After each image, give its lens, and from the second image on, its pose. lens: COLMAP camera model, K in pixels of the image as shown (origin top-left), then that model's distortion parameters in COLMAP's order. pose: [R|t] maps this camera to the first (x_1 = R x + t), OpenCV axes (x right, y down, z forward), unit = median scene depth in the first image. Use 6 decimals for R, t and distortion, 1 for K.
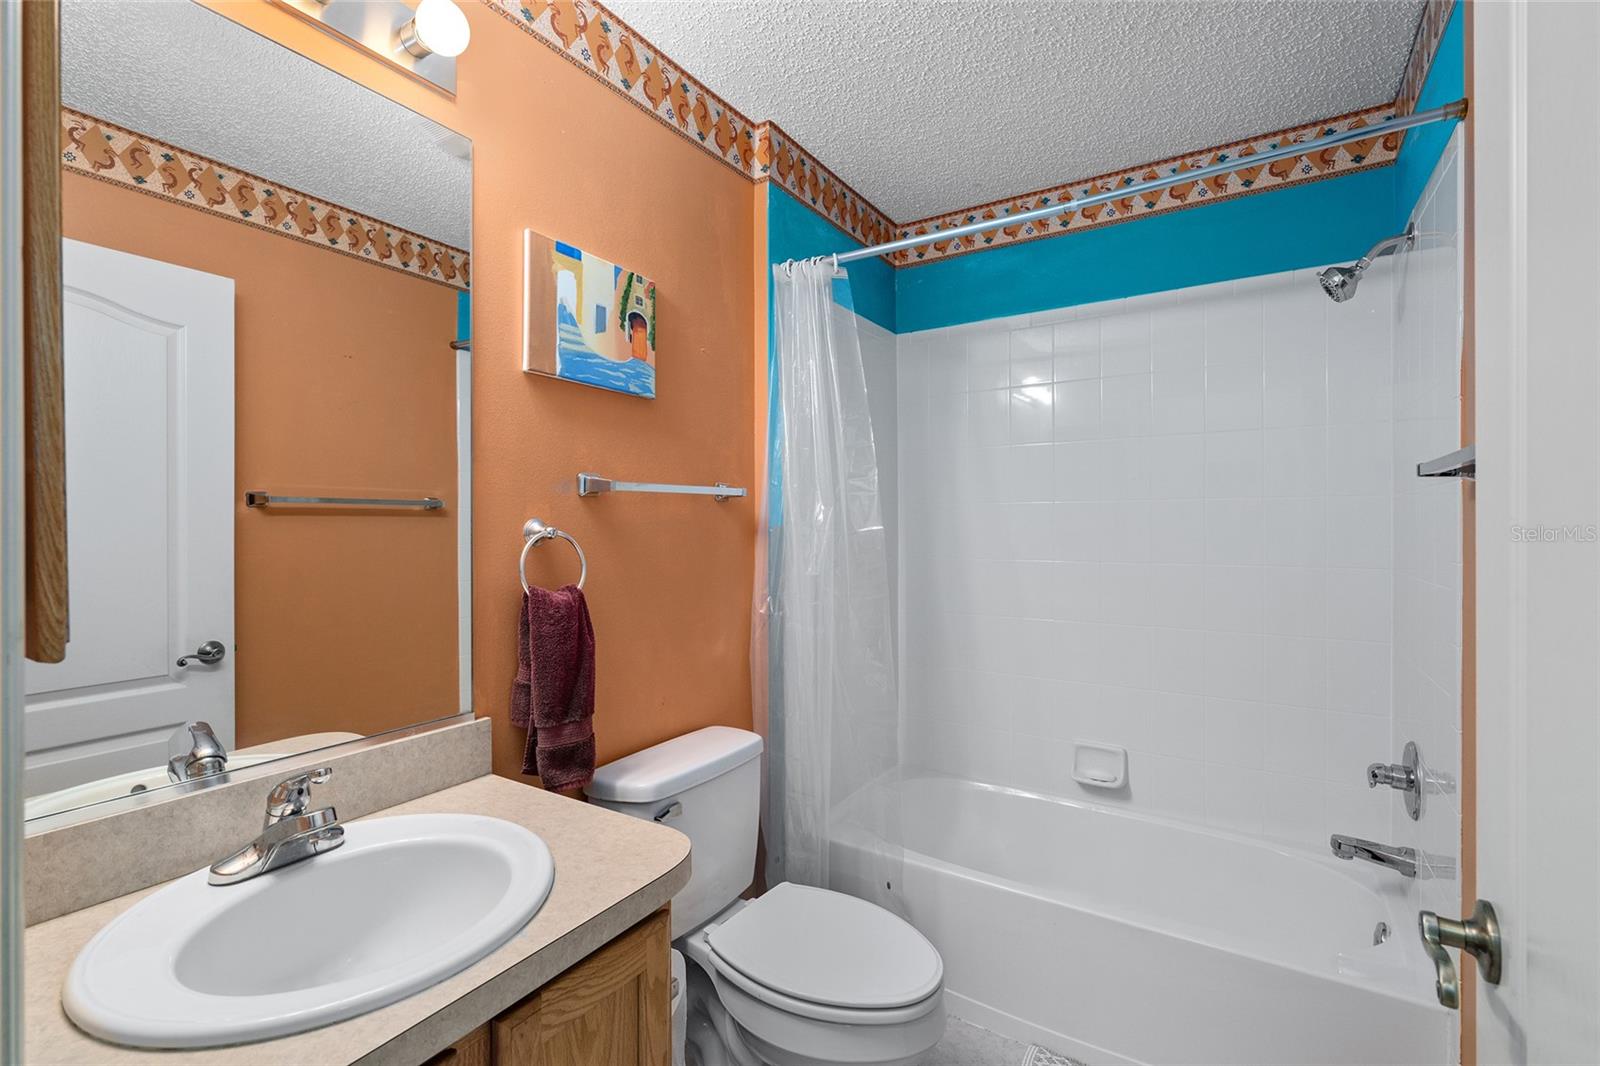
lens RADIAL K [[716.6, 0, 798.9], [0, 716.6, 529.0], [0, 0, 1]] dist [0.002895, -0.000760]
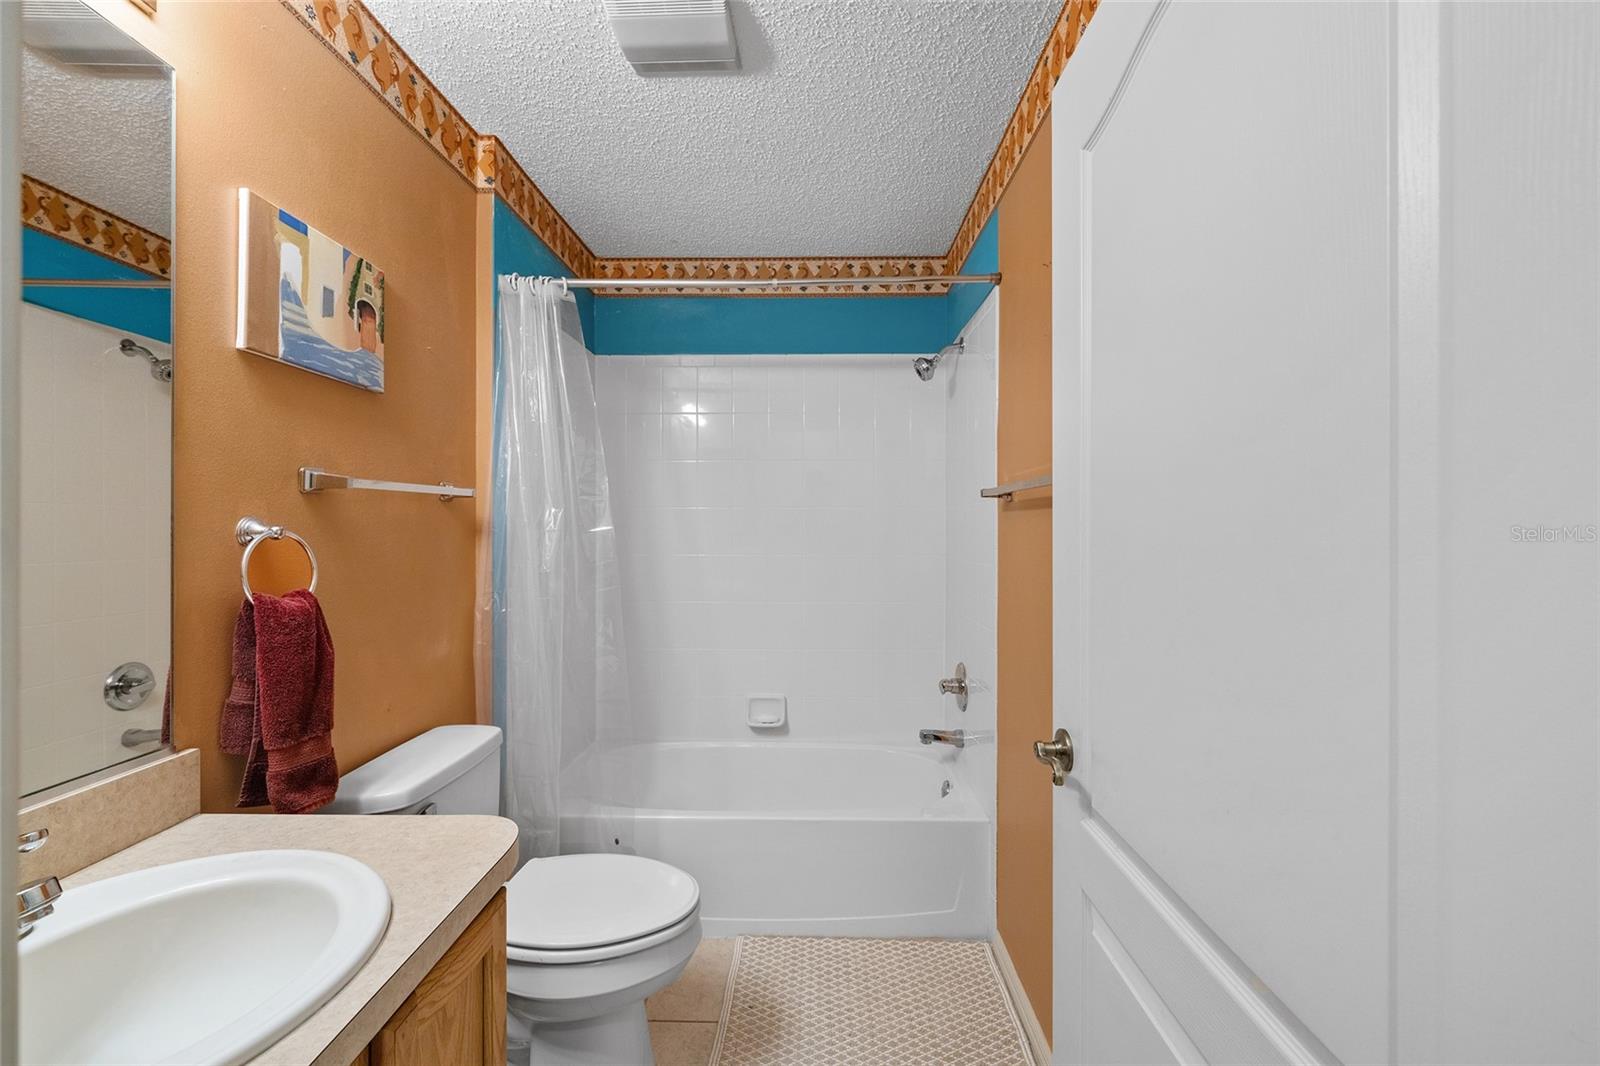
lens RADIAL K [[624.1, 0, 814.2], [0, 624.1, 528.0], [0, 0, 1]] dist [0.003342, -0.000450]
pose [[0.855618, 0.001254, 0.517606, -0.141873], [0.000059, 0.999997, -0.002520, 0.001197], [-0.517608, 0.002186, 0.855615, -0.016584]]
